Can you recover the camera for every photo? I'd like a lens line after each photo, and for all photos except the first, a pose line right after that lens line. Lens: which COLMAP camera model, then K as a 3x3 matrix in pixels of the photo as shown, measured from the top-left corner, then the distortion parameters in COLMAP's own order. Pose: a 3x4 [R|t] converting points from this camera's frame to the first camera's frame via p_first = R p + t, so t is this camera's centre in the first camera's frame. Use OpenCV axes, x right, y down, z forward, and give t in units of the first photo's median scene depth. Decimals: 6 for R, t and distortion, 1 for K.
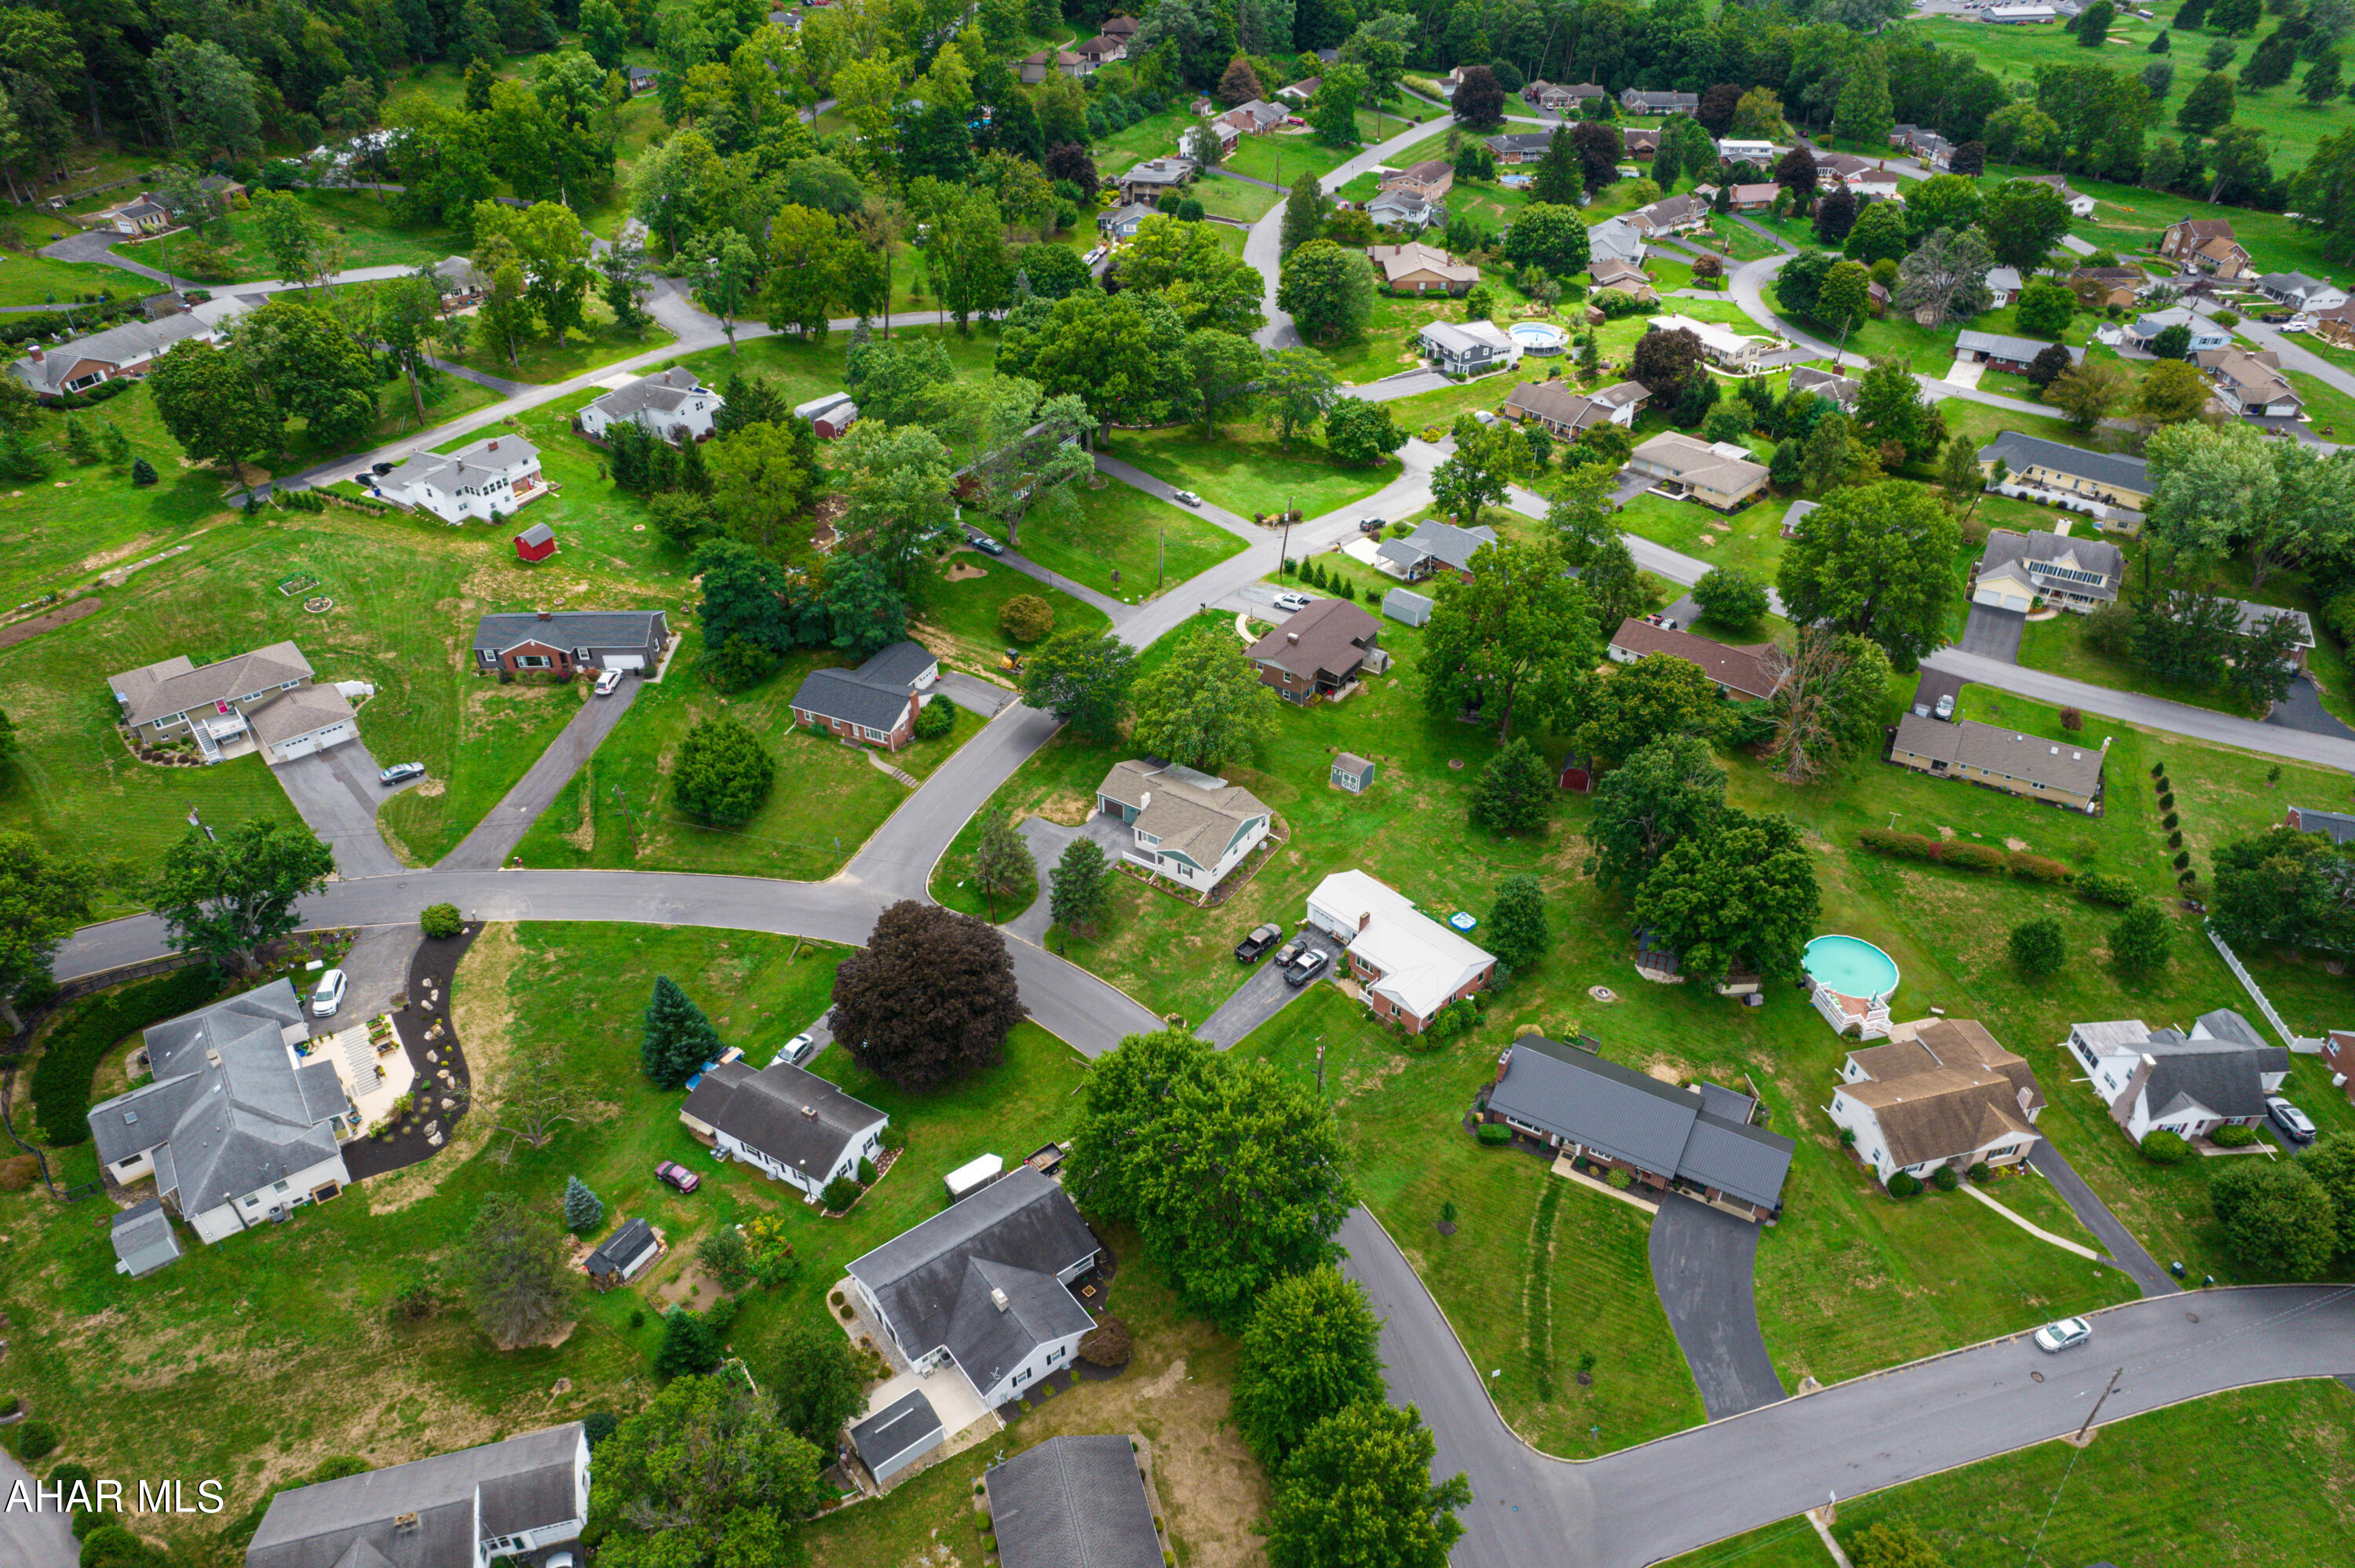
lens RADIAL K [[1507.6, 0, 1179.7], [0, 1507.6, 794.5], [0, 0, 1]] dist [-0.077106, 0.067224]
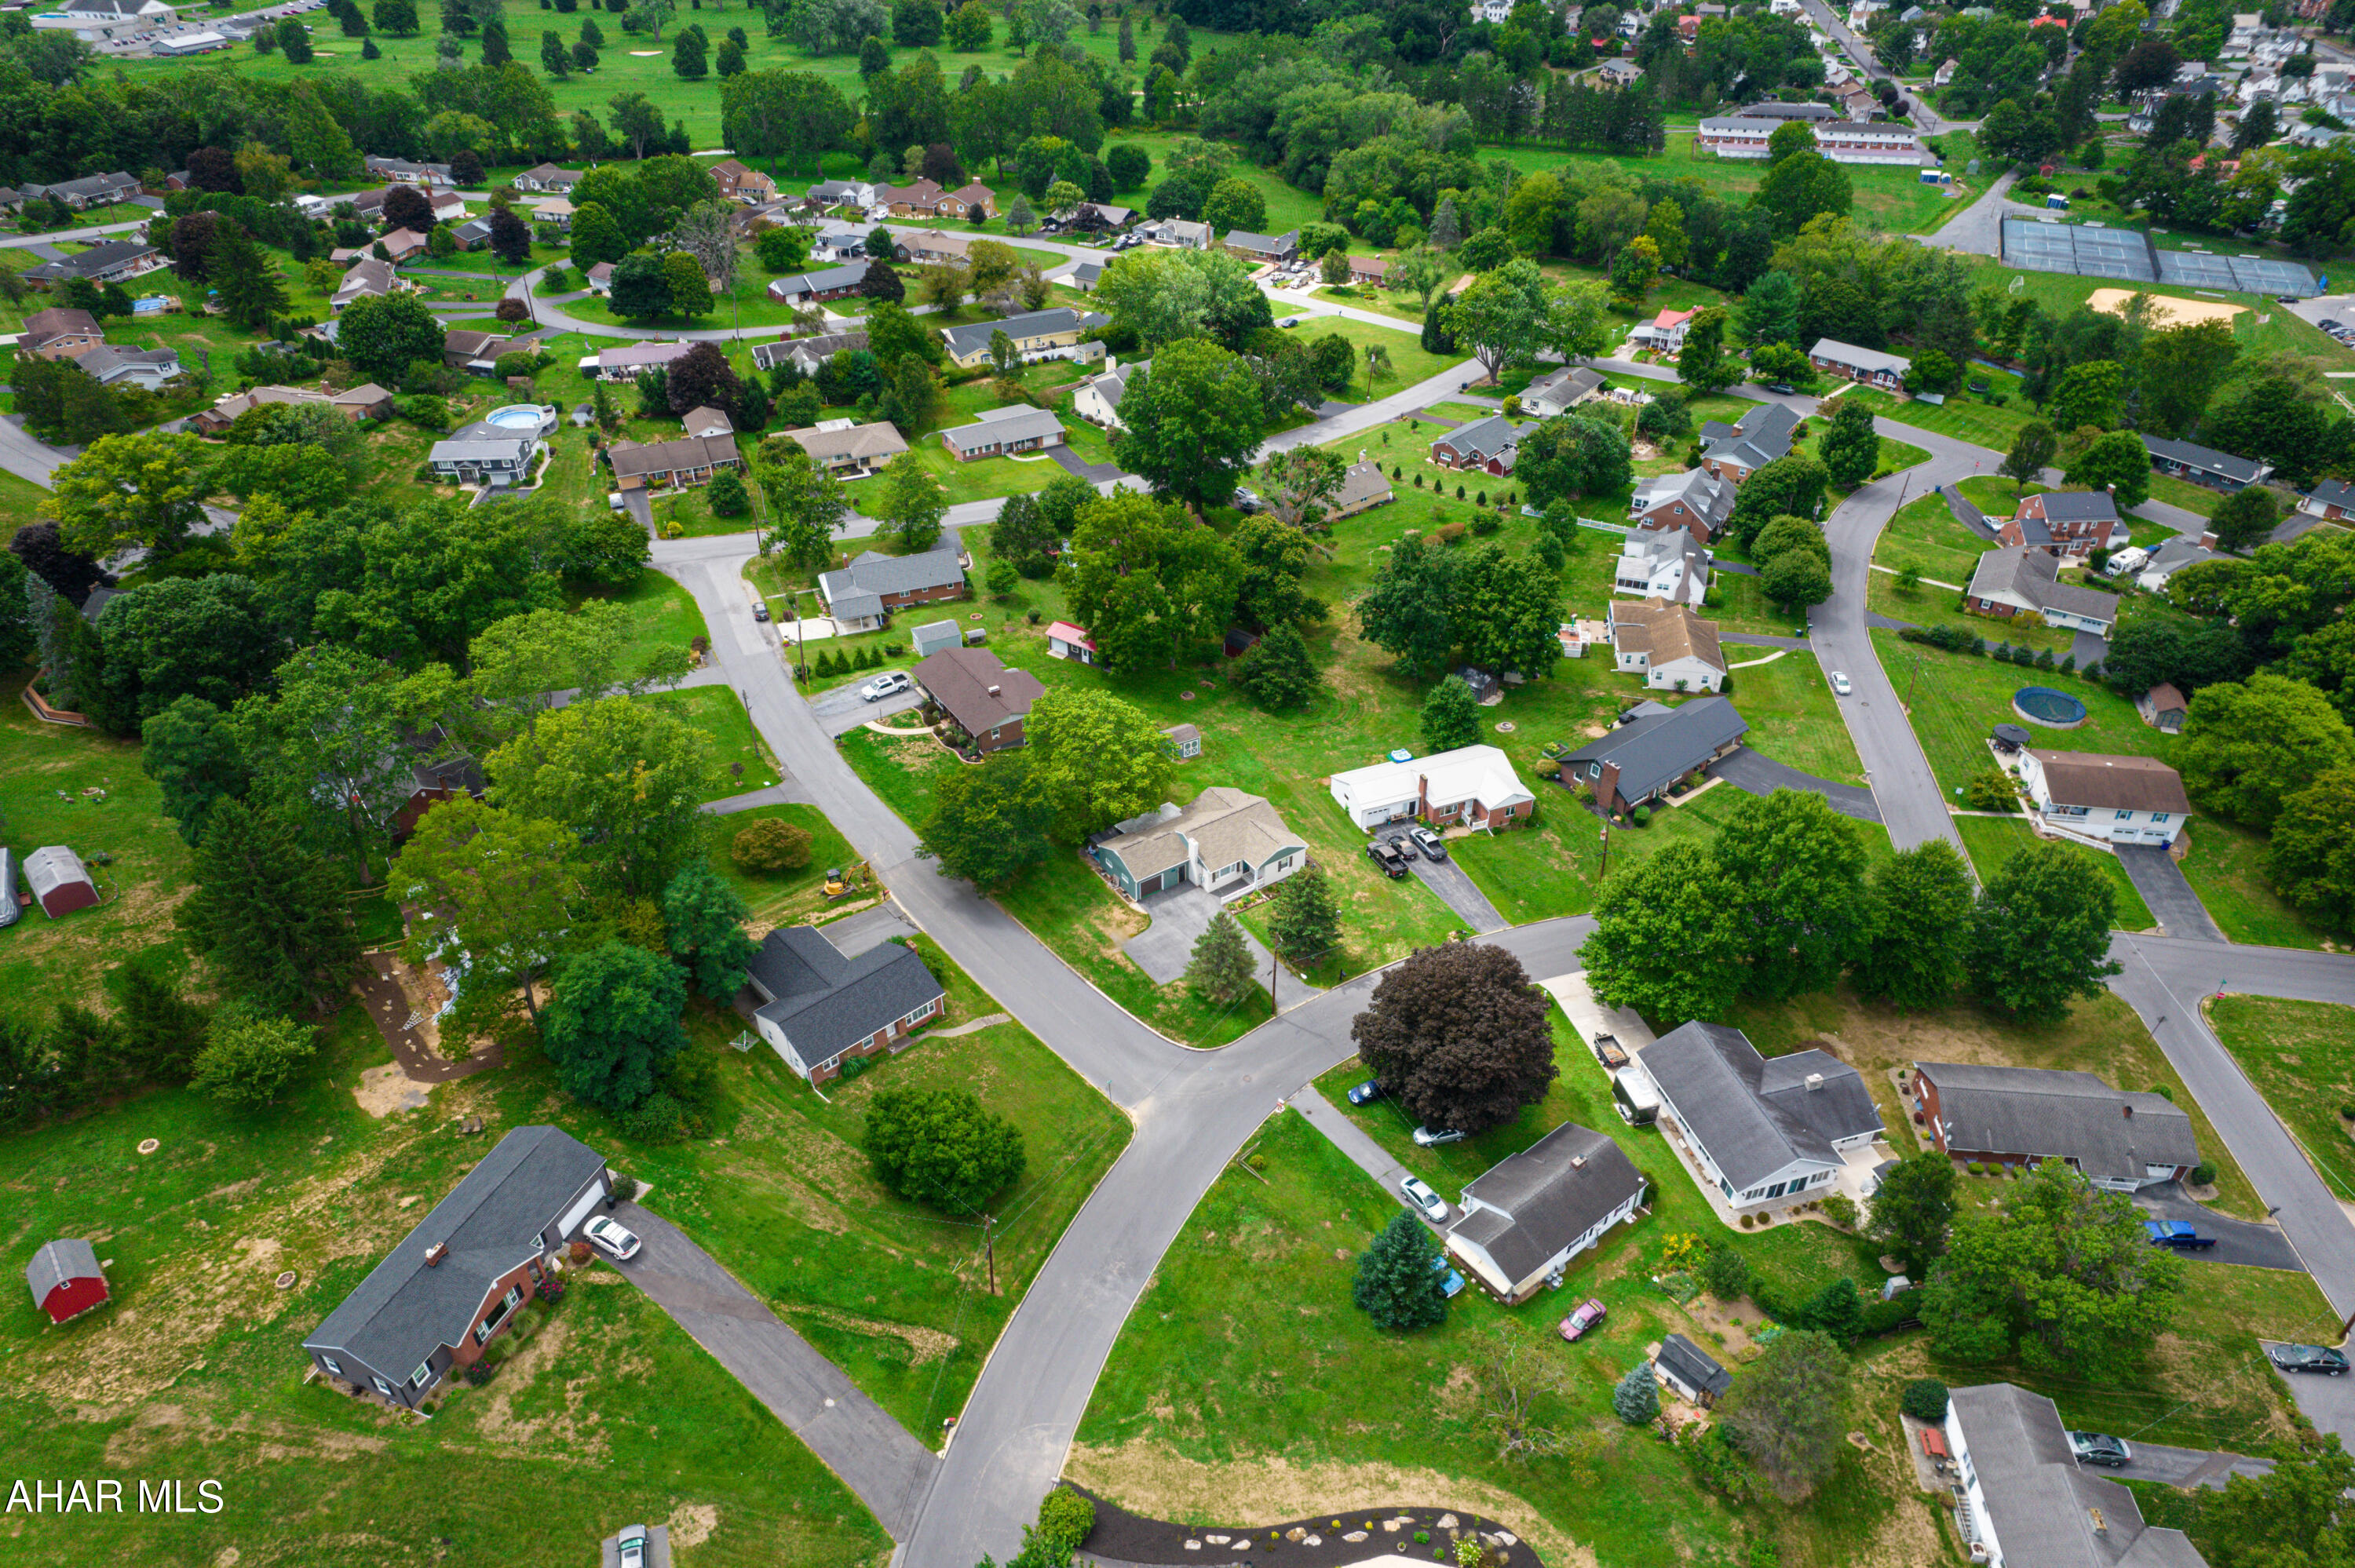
lens RADIAL K [[1507.6, 0, 1179.7], [0, 1507.6, 794.5], [0, 0, 1]] dist [-0.077106, 0.067224]
pose [[0.375046, -0.530889, 0.759932, -0.758293], [0.539707, 0.791557, 0.286624, -0.310701], [-0.753695, 0.302644, 0.583395, 0.447961]]
